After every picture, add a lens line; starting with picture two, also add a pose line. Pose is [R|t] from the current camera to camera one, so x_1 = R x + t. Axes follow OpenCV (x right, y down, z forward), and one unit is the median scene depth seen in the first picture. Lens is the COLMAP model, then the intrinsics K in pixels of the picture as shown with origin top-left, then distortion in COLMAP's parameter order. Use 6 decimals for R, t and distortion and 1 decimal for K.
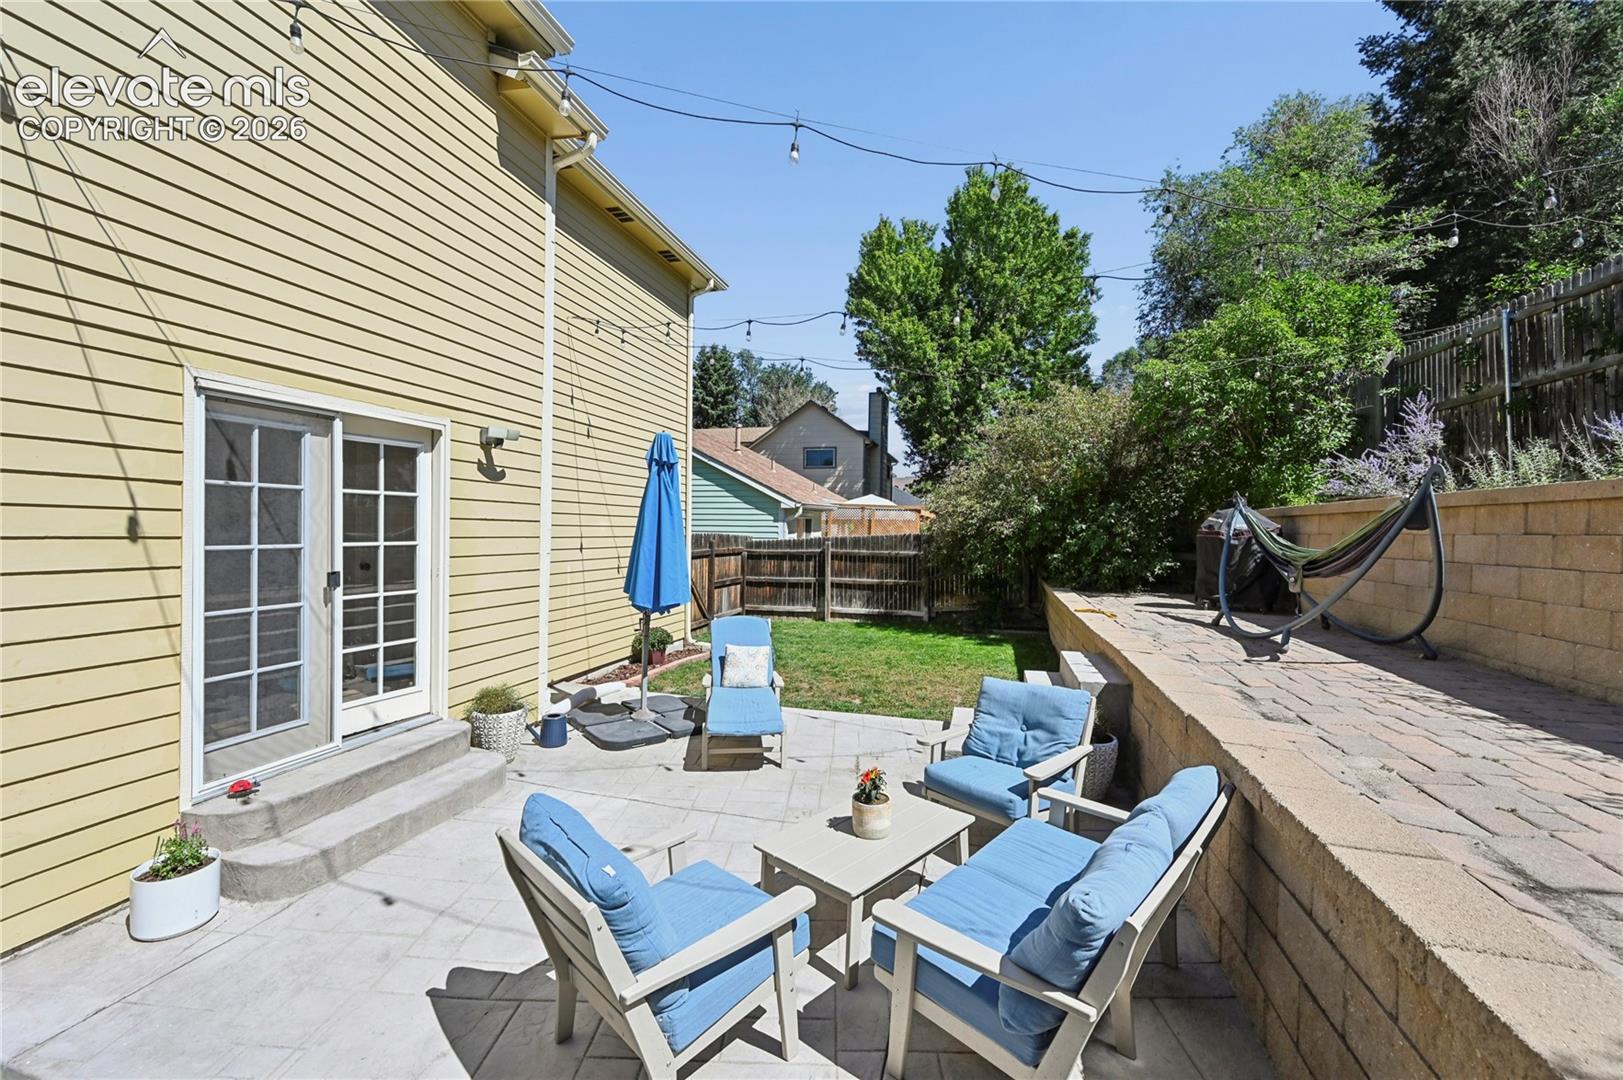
lens RADIAL K [[651.6, 0, 800.8], [0, 651.6, 533.5], [0, 0, 1]] dist [0.000866, 0.000147]
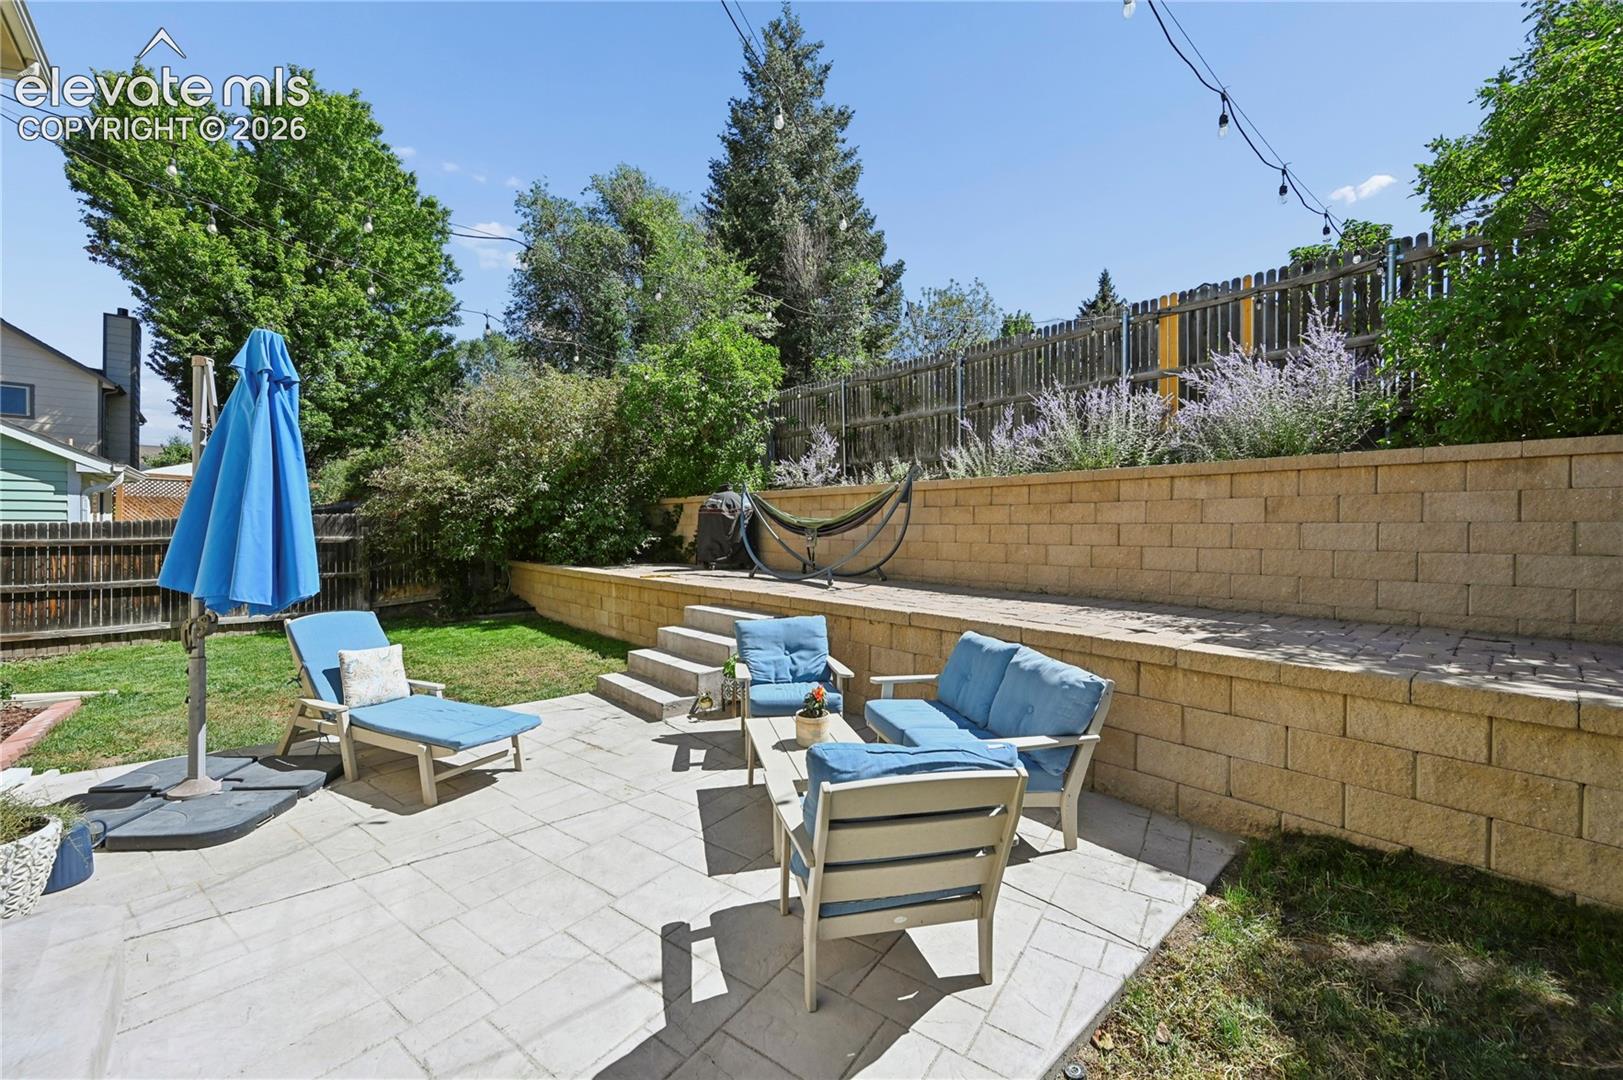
lens RADIAL K [[651.6, 0, 799.9], [0, 651.6, 533.5], [0, 0, 1]] dist [0.000866, 0.000147]
pose [[0.542606, -0.012355, 0.839896, -0.116734], [0.003566, 0.999917, 0.012405, 0.009614], [-0.839980, -0.003736, 0.542605, 0.052456]]
